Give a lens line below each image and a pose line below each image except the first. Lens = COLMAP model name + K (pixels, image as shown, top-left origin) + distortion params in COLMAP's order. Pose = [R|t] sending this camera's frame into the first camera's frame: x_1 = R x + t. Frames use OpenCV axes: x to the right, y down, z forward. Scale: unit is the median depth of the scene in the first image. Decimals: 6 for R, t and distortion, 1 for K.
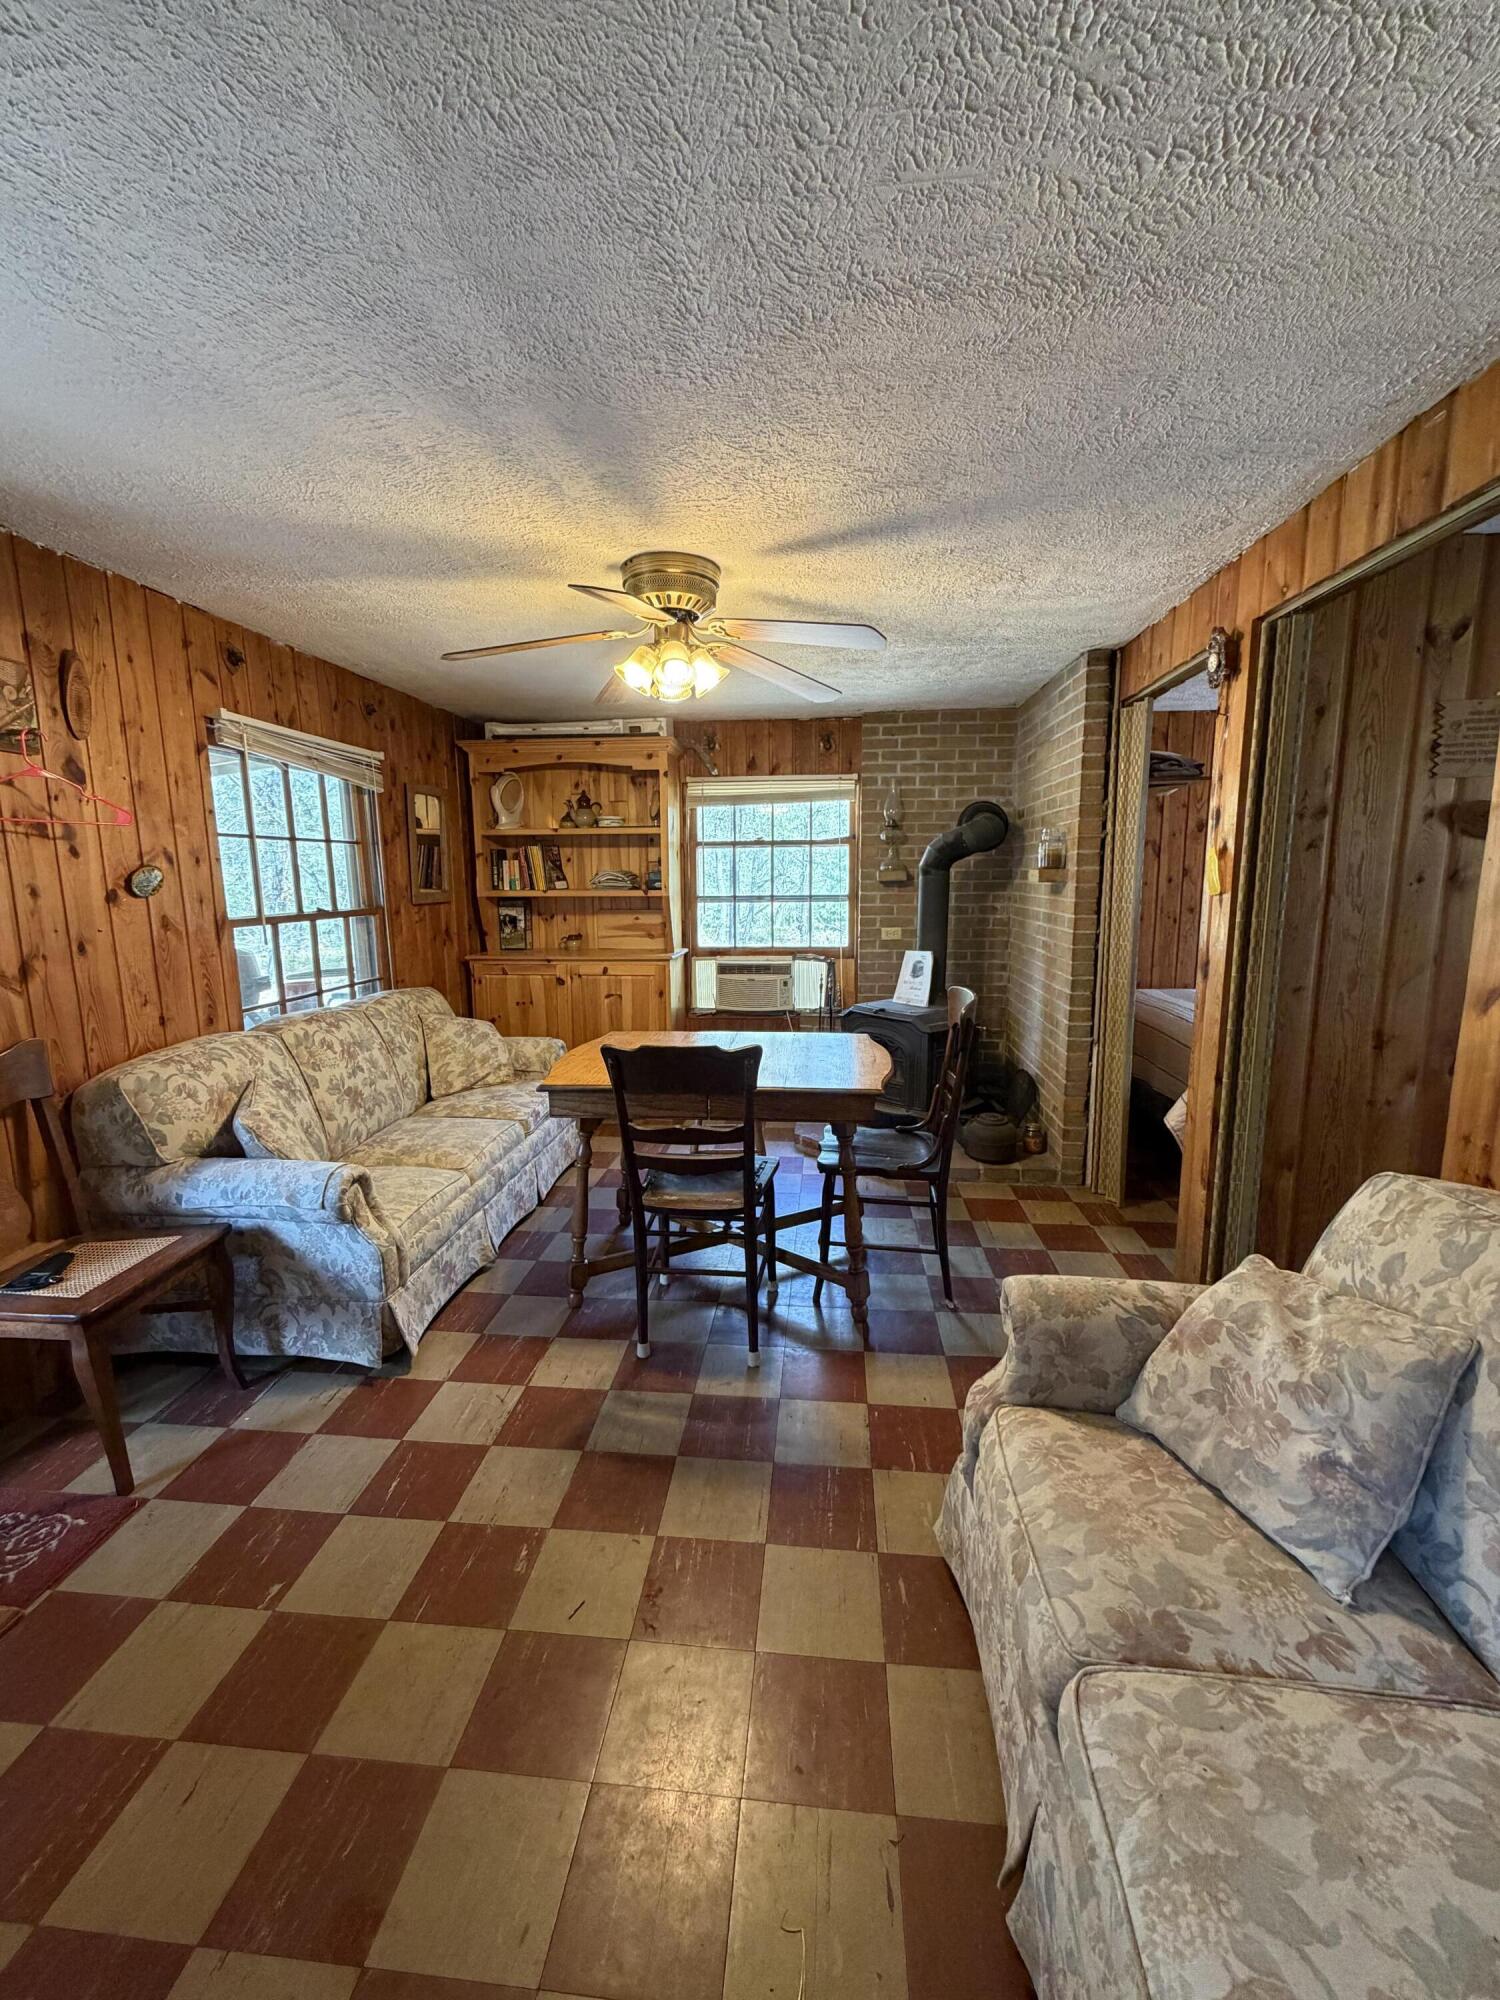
lens RADIAL K [[799.0, 0, 751.8], [0, 799.0, 1001.6], [0, 0, 1]] dist [0.001258, 0.000245]
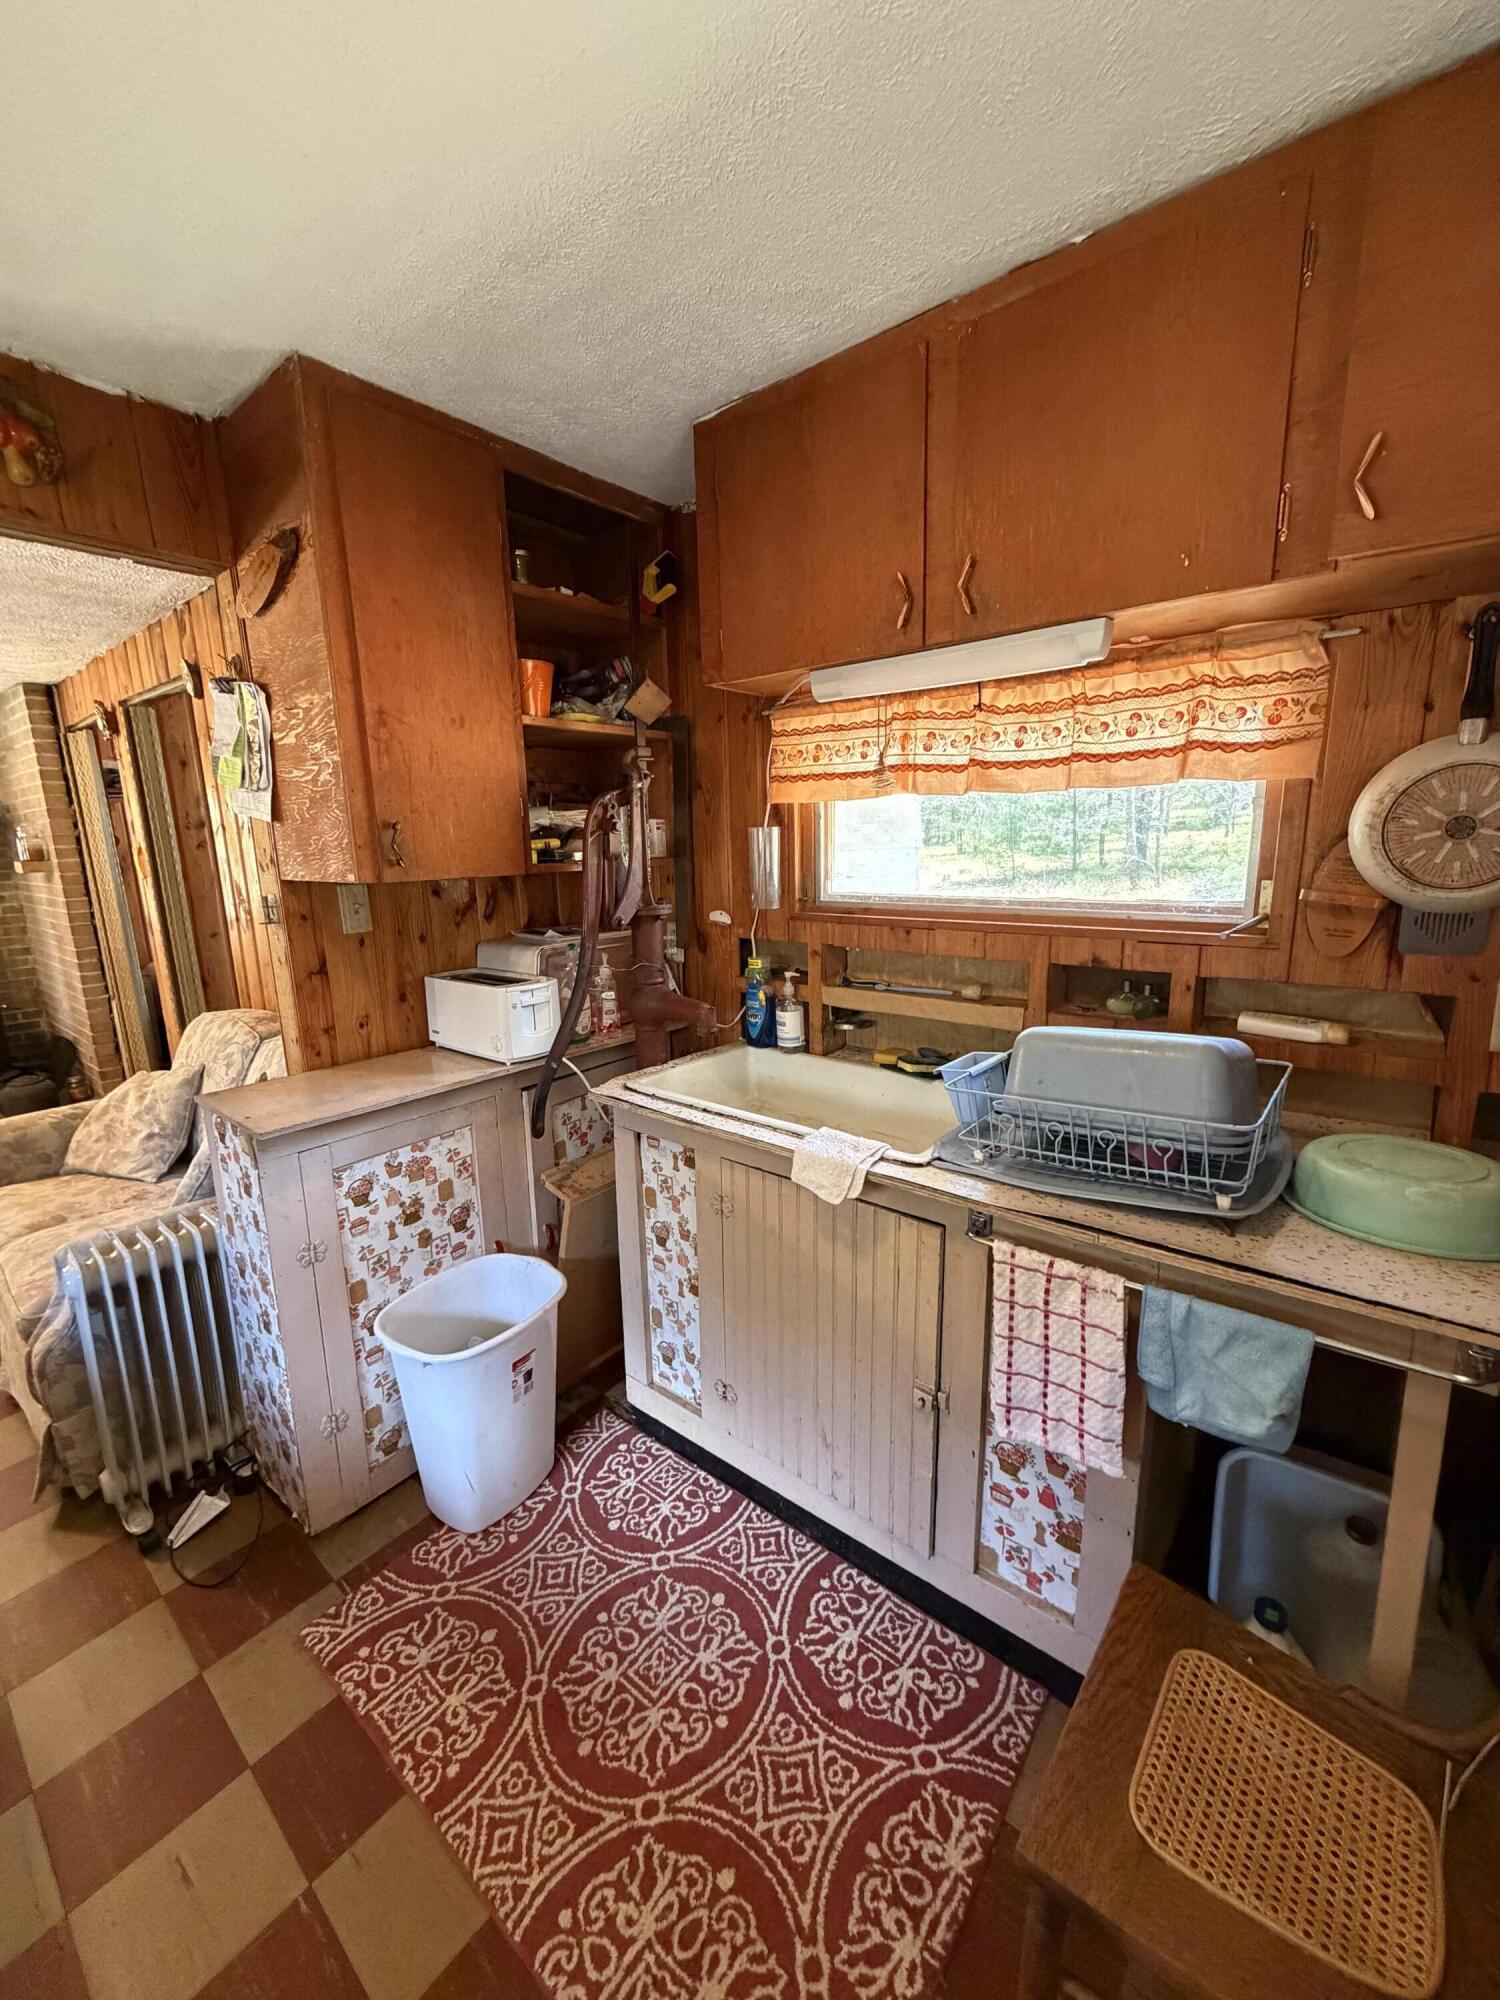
lens RADIAL K [[799.0, 0, 759.5], [0, 799.0, 994.7], [0, 0, 1]] dist [0.001258, 0.000245]
pose [[0.557333, -0.171489, 0.812387, -0.027235], [0.151325, 0.983030, 0.103695, 0.074364], [-0.816383, 0.065142, 0.573825, -0.591445]]
